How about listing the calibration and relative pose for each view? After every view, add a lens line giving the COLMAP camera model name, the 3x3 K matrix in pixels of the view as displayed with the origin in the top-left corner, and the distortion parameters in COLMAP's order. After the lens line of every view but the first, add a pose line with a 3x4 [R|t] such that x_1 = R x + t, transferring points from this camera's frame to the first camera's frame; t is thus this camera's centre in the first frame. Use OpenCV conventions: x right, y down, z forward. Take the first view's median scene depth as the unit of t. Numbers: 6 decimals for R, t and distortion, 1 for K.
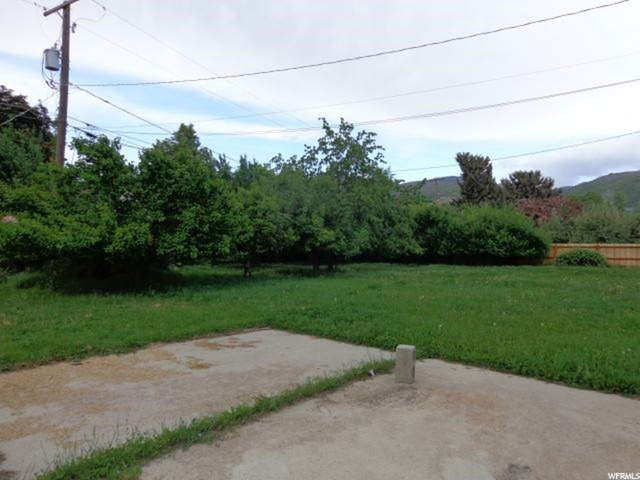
lens RADIAL K [[451.5, 0, 324.7], [0, 451.5, 243.2], [0, 0, 1]] dist [-0.006869, 0.001171]
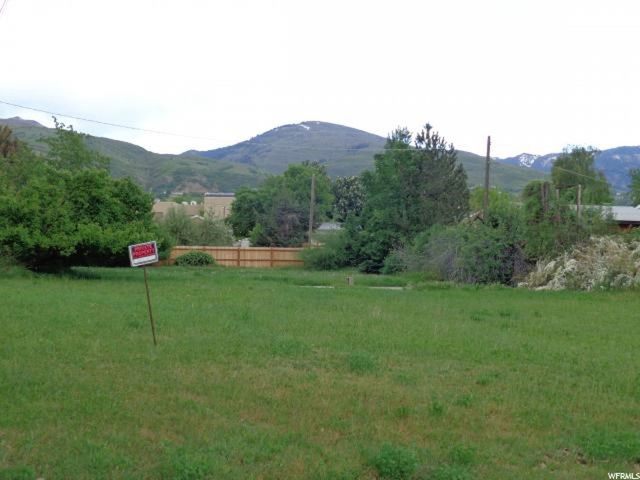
lens RADIAL K [[893.4, 0, 321.8], [0, 893.4, 239.8], [0, 0, 1]] dist [-0.005330, 0.000000]
pose [[0.579507, 0.015491, 0.814820, -1.004017], [-0.015679, 0.999846, -0.007858, -0.002179], [-0.814816, -0.008221, 0.579661, -0.507460]]
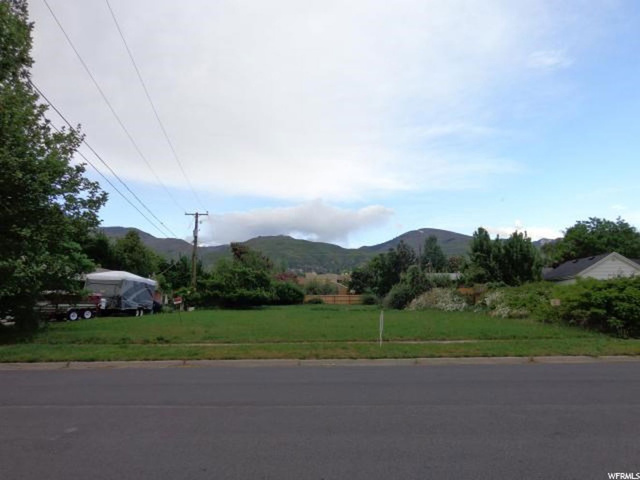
lens RADIAL K [[451.5, 0, 319.5], [0, 451.5, 240.2], [0, 0, 1]] dist [-0.006869, 0.001171]
pose [[0.763089, 0.068286, 0.642676, -1.061315], [0.010863, 0.992907, -0.118398, -0.006099], [-0.646202, 0.097330, 0.756934, -0.973442]]
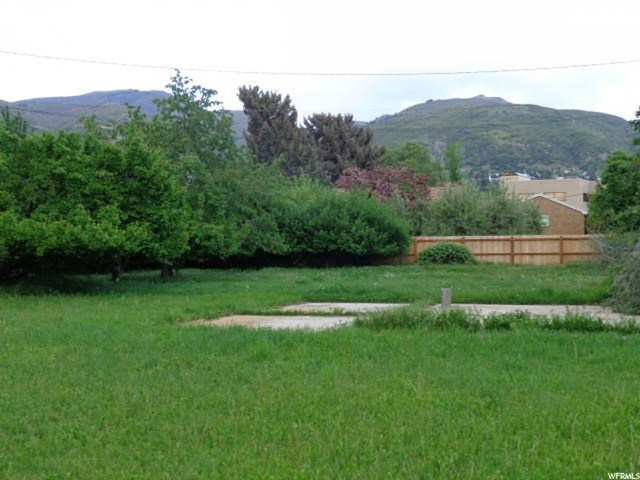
lens RADIAL K [[1020.2, 0, 318.9], [0, 1020.2, 237.8], [0, 0, 1]] dist [-0.017146, 0.000000]
pose [[0.897158, -0.012951, 0.441521, -0.409227], [0.012983, 0.999911, 0.002948, -0.004374], [-0.441520, 0.003088, 0.897246, -0.494107]]
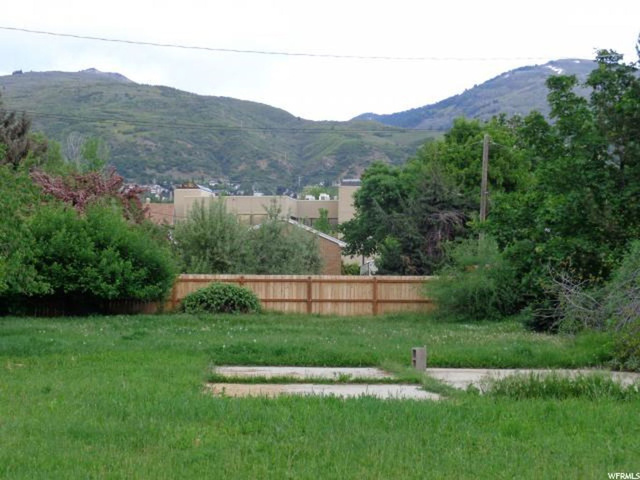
lens RADIAL K [[1475.9, 0, 318.0], [0, 1475.9, 241.7], [0, 0, 1]] dist [0.036225, 0.000000]
pose [[0.716669, 0.017397, 0.697197, -0.619098], [-0.006590, 0.999813, -0.018174, -0.007094], [-0.697383, 0.008430, 0.716649, -0.403402]]
